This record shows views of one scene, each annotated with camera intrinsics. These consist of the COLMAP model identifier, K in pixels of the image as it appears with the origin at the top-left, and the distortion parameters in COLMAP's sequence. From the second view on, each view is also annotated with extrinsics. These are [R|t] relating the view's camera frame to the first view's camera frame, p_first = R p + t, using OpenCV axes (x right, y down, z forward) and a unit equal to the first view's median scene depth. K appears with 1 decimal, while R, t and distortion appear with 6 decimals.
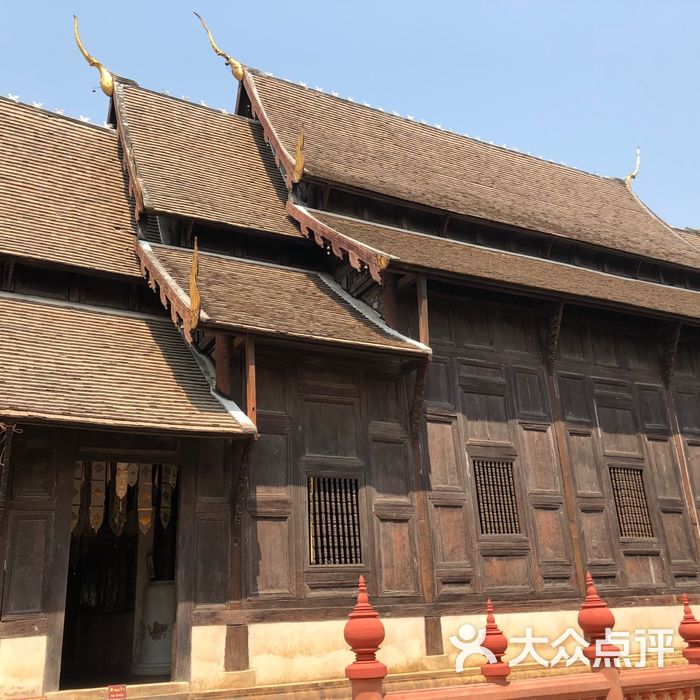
lens RADIAL K [[773.4, 0, 350.0], [0, 773.4, 350.0], [0, 0, 1]] dist [0.023111, -0.009979]
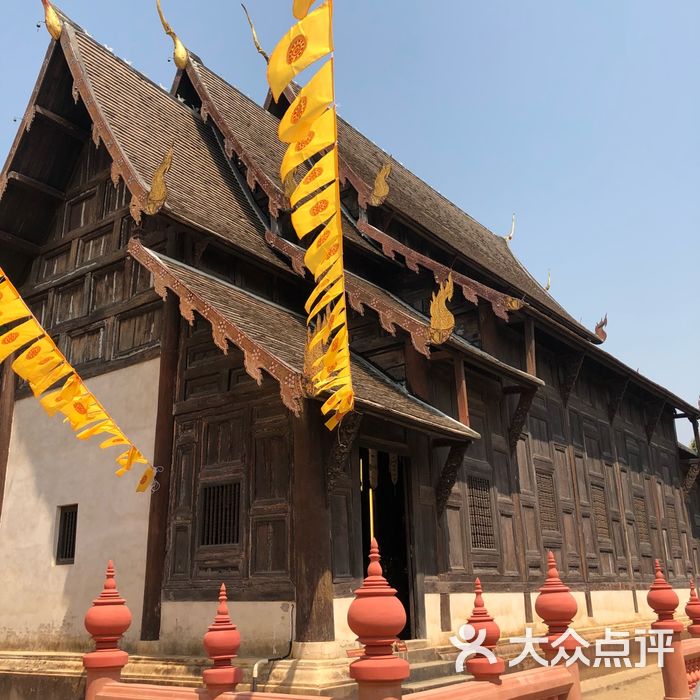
lens RADIAL K [[773.4, 0, 350.0], [0, 773.4, 350.0], [0, 0, 1]] dist [0.023111, -0.009979]
pose [[0.906560, 0.151897, 0.393798, -0.671687], [-0.157330, 0.987370, -0.018662, 0.020600], [-0.391659, -0.045038, 0.919008, -0.028605]]
